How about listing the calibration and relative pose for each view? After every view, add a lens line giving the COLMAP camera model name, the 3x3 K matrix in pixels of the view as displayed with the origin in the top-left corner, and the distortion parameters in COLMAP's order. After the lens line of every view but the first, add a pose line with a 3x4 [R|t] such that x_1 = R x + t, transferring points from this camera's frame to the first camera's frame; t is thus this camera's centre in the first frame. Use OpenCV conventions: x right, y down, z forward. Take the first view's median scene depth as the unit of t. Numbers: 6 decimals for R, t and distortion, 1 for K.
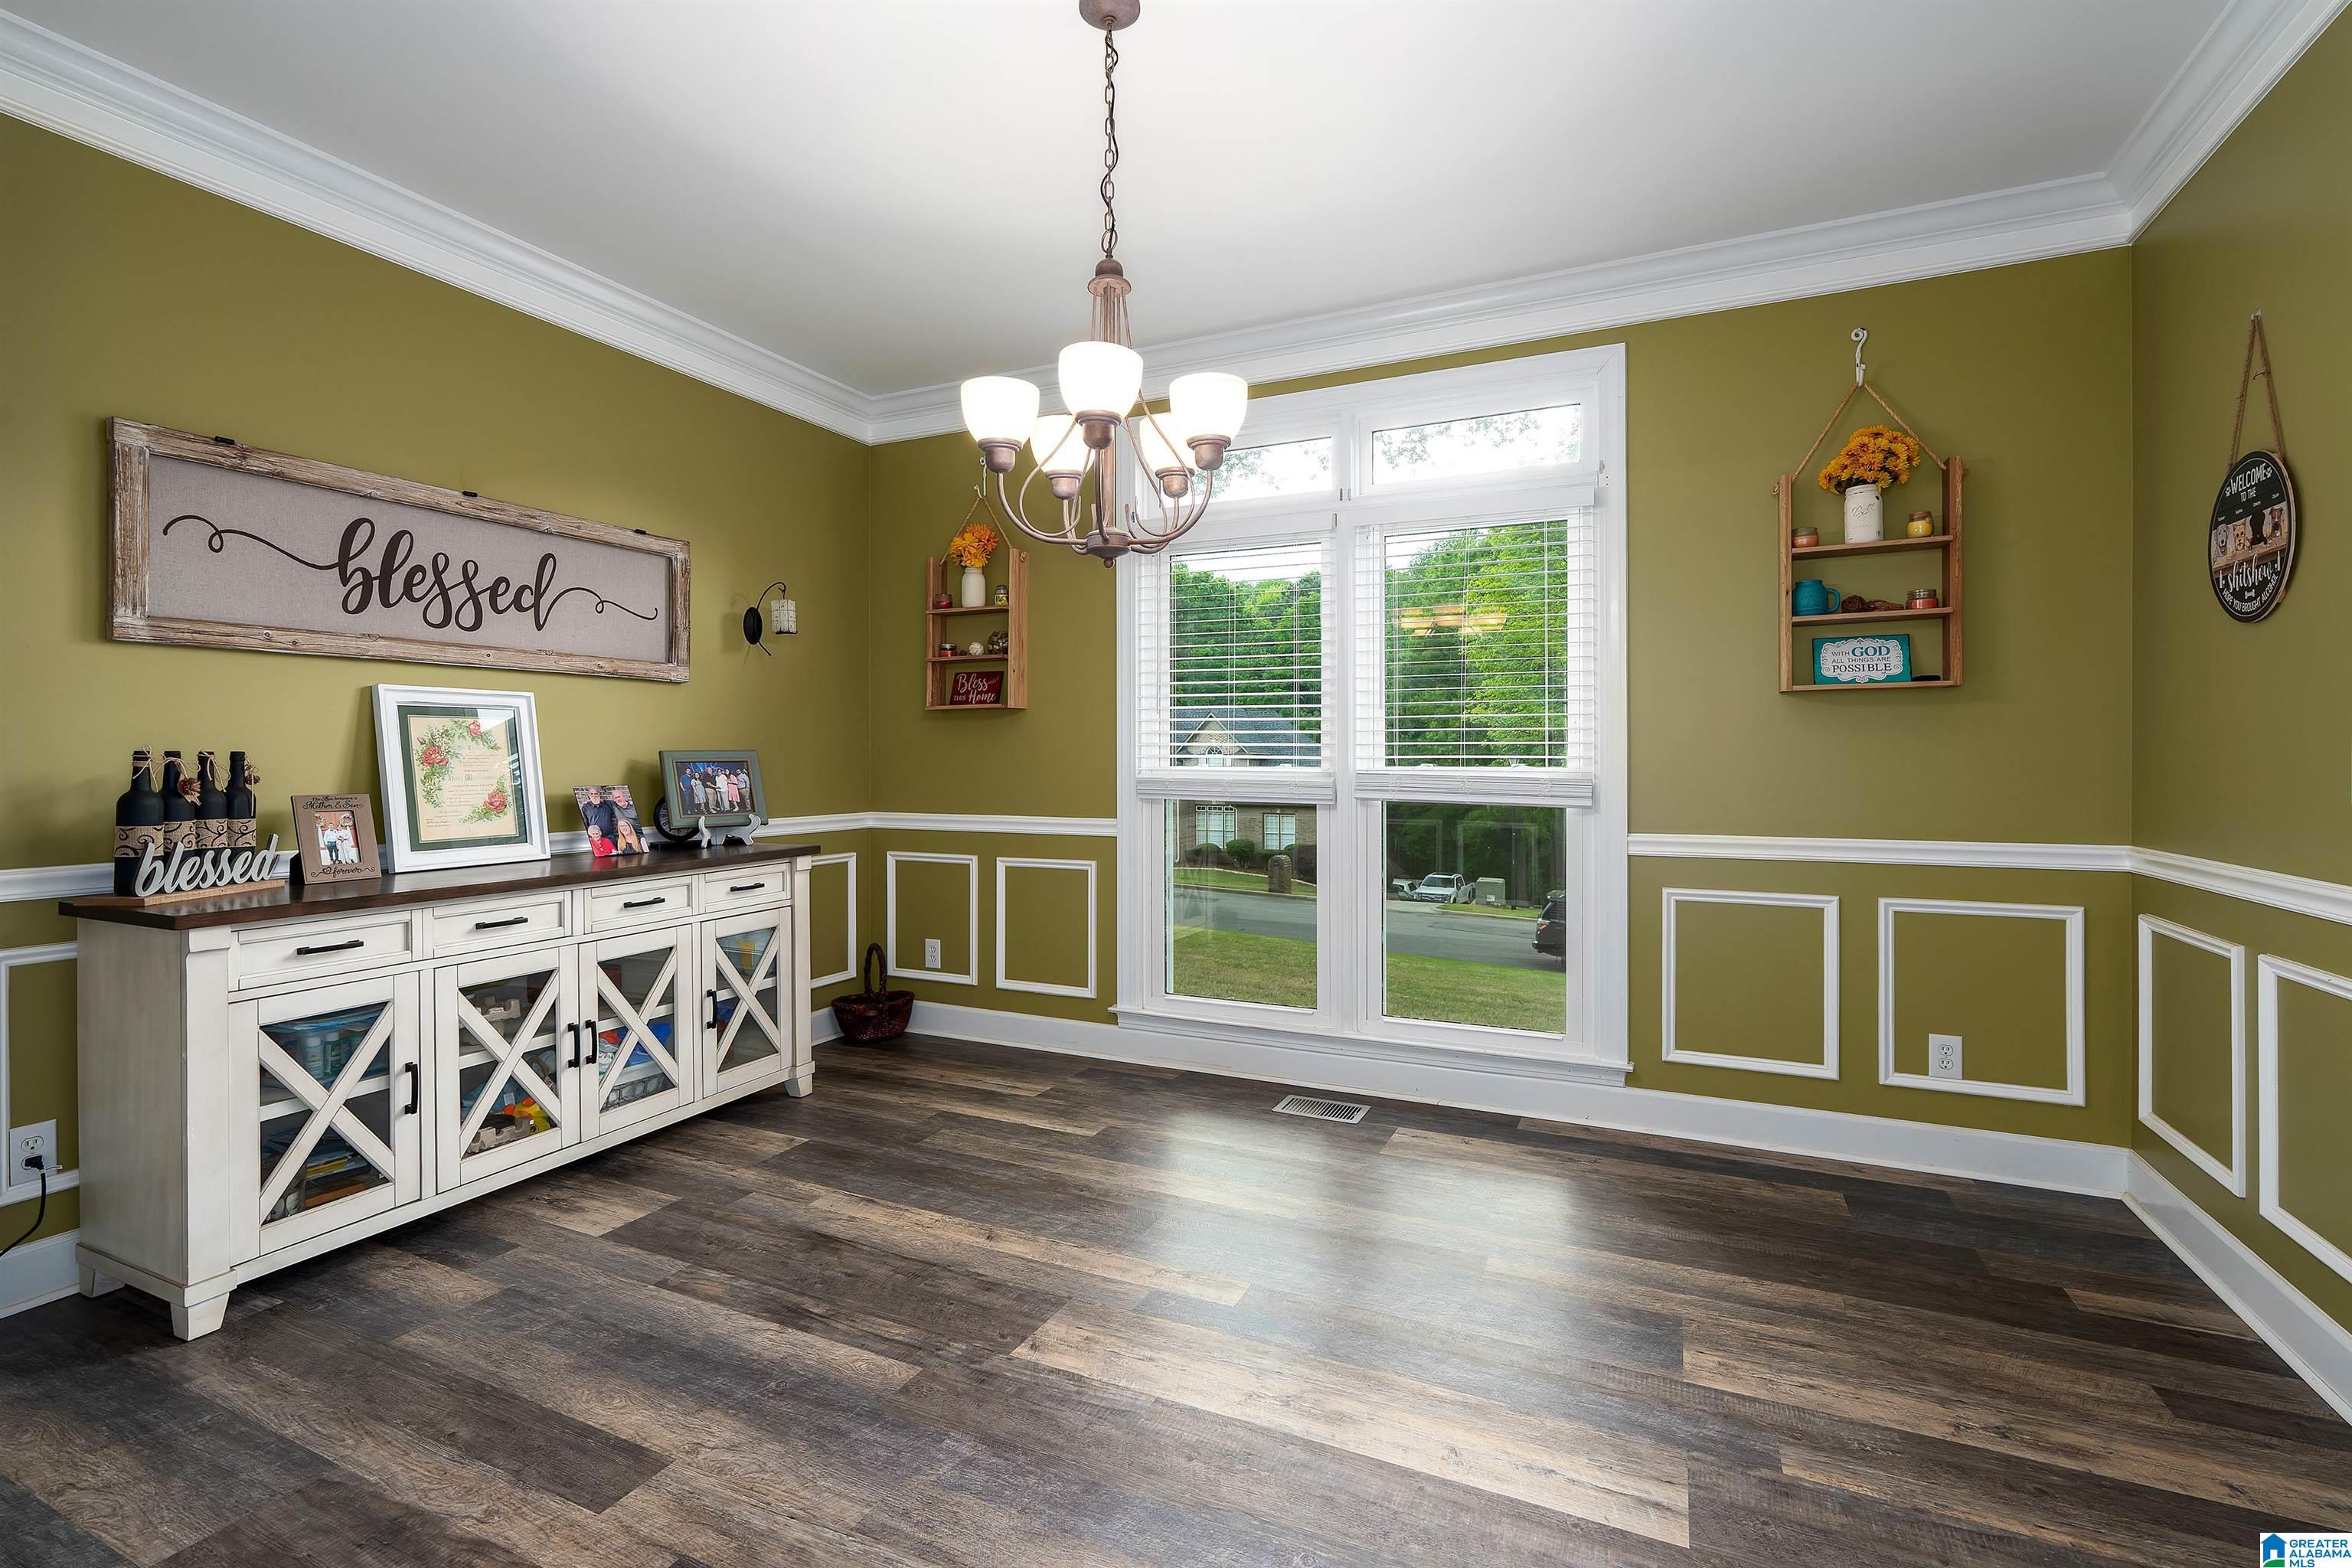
lens RADIAL K [[1061.5, 0, 1185.0], [0, 1061.5, 754.9], [0, 0, 1]] dist [-0.007898, 0.001070]
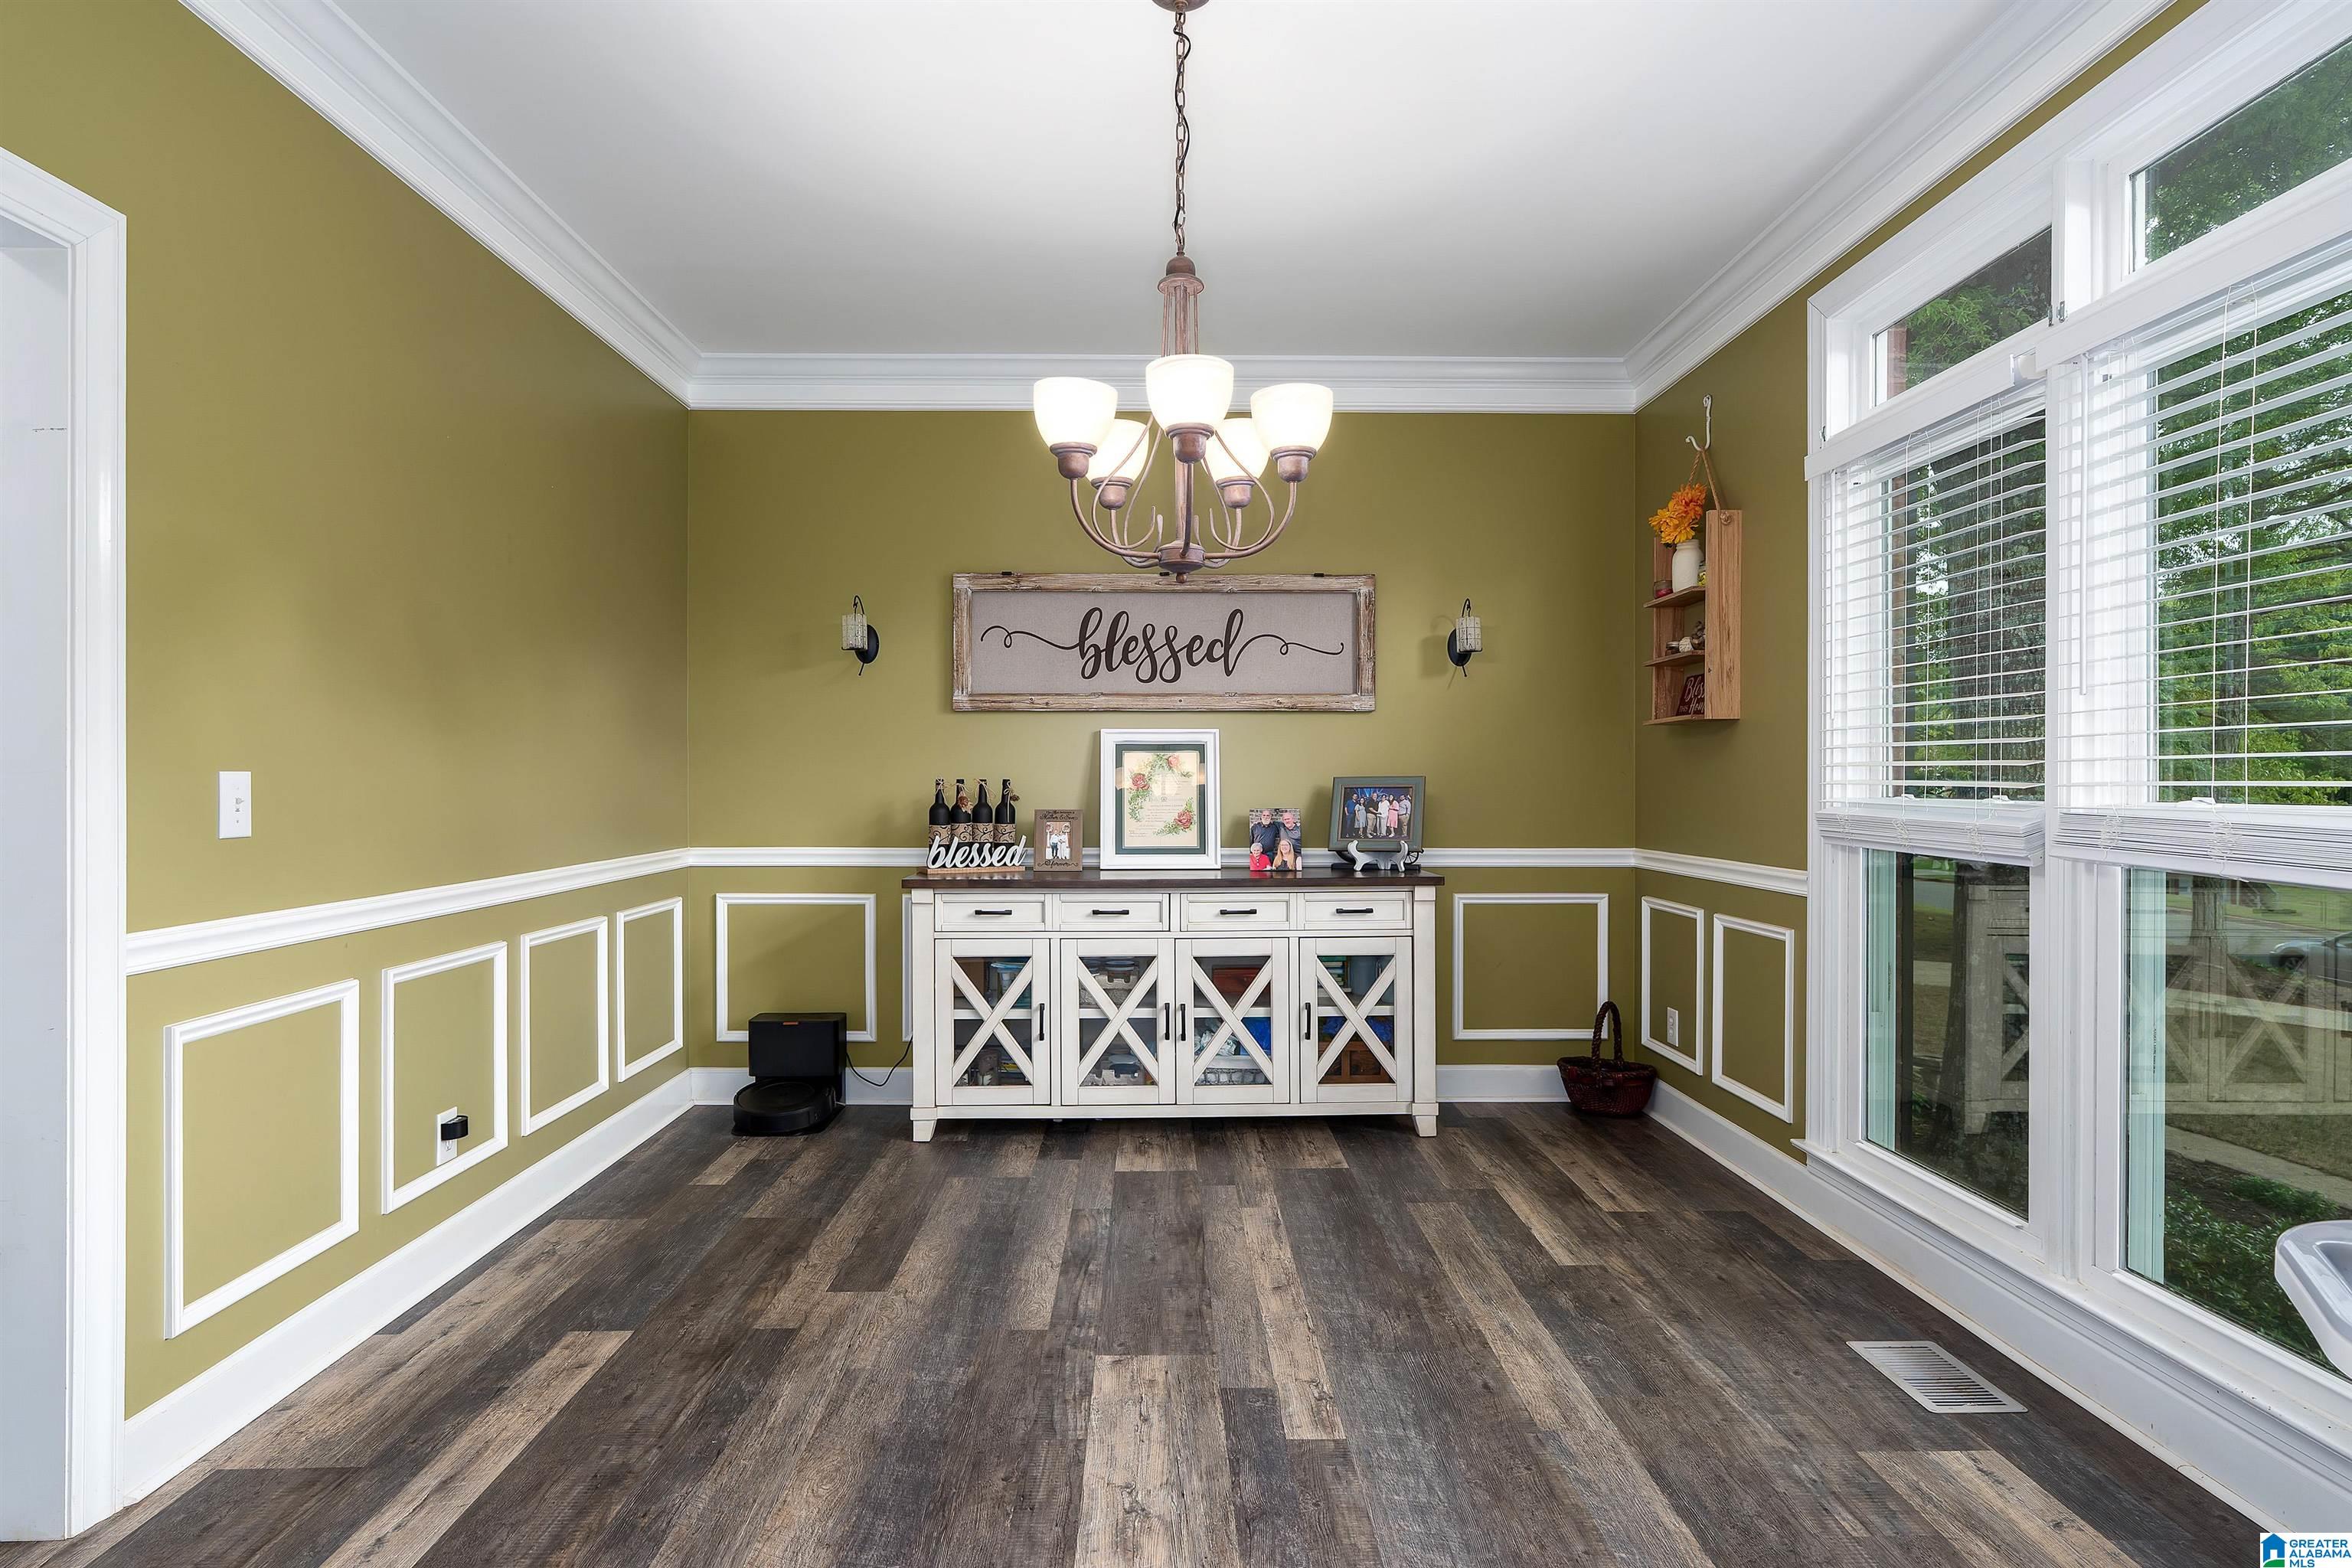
lens RADIAL K [[1245.5, 0, 1179.1], [0, 1245.5, 788.5], [0, 0, 1]] dist [-0.008554, 0.001078]
pose [[0.432972, 0.004077, -0.901398, 0.673271], [0.001687, 0.999984, 0.005333, 0.000720], [0.901406, -0.003830, 0.432958, 0.377228]]
